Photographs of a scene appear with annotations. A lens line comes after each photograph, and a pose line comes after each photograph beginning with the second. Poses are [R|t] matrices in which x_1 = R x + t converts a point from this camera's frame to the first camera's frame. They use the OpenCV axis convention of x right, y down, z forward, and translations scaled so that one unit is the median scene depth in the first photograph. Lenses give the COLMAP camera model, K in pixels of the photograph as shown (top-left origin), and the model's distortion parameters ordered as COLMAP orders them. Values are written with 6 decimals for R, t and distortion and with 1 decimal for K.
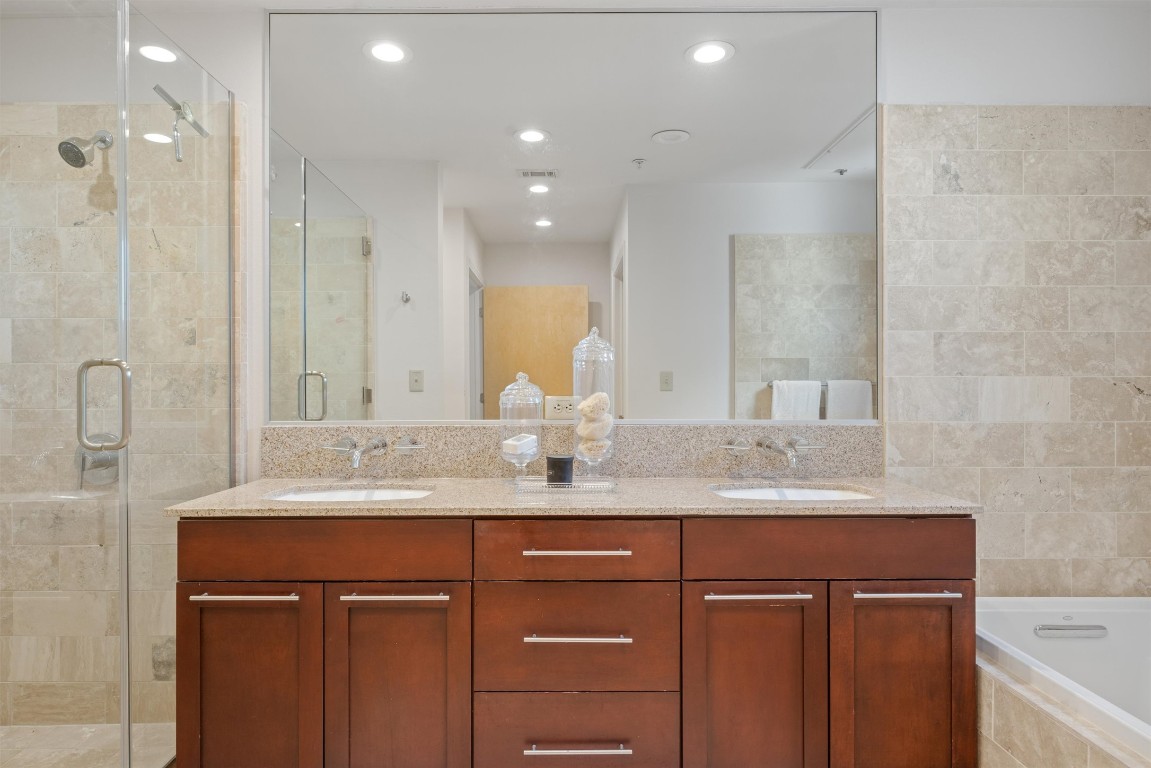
lens RADIAL K [[678.9, 0, 571.3], [0, 678.9, 383.2], [0, 0, 1]] dist [-0.004258, -0.001663]
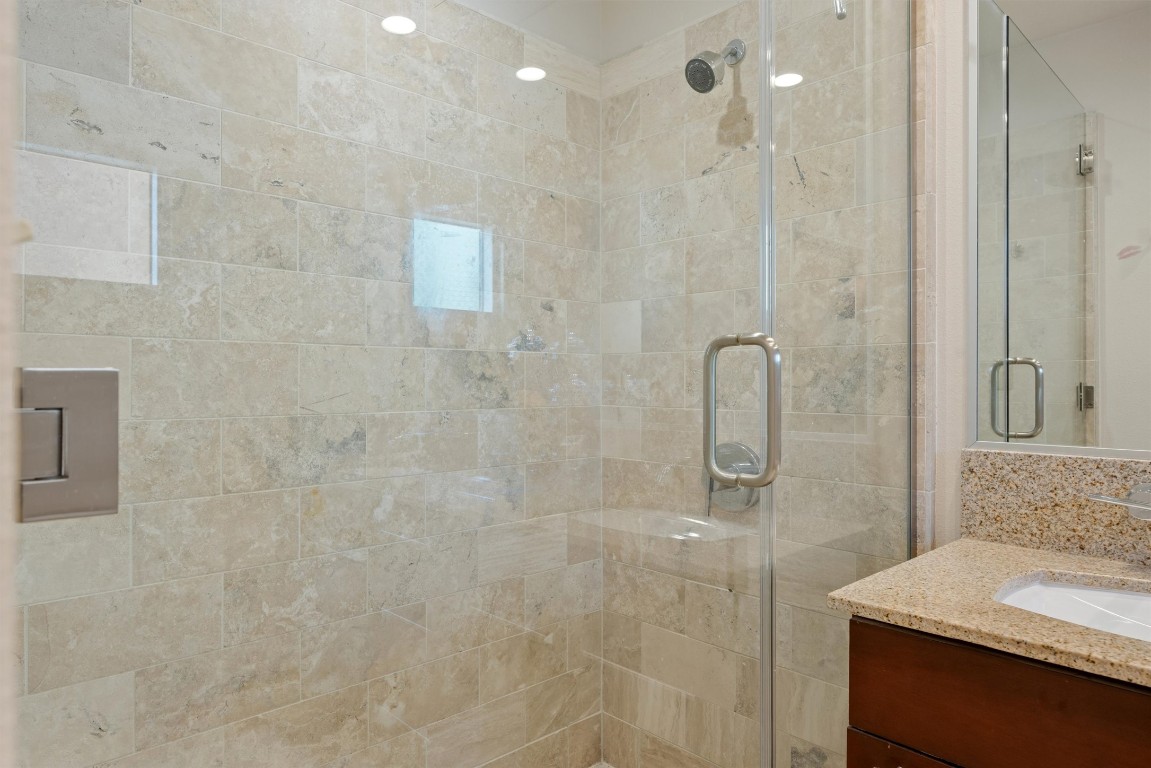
lens RADIAL K [[678.9, 0, 571.3], [0, 678.9, 383.2], [0, 0, 1]] dist [-0.004258, -0.001663]
pose [[0.676144, 0.006773, -0.736738, -0.253483], [-0.001700, 0.999969, 0.007633, 0.002405], [0.736767, -0.003909, 0.676135, 0.351400]]
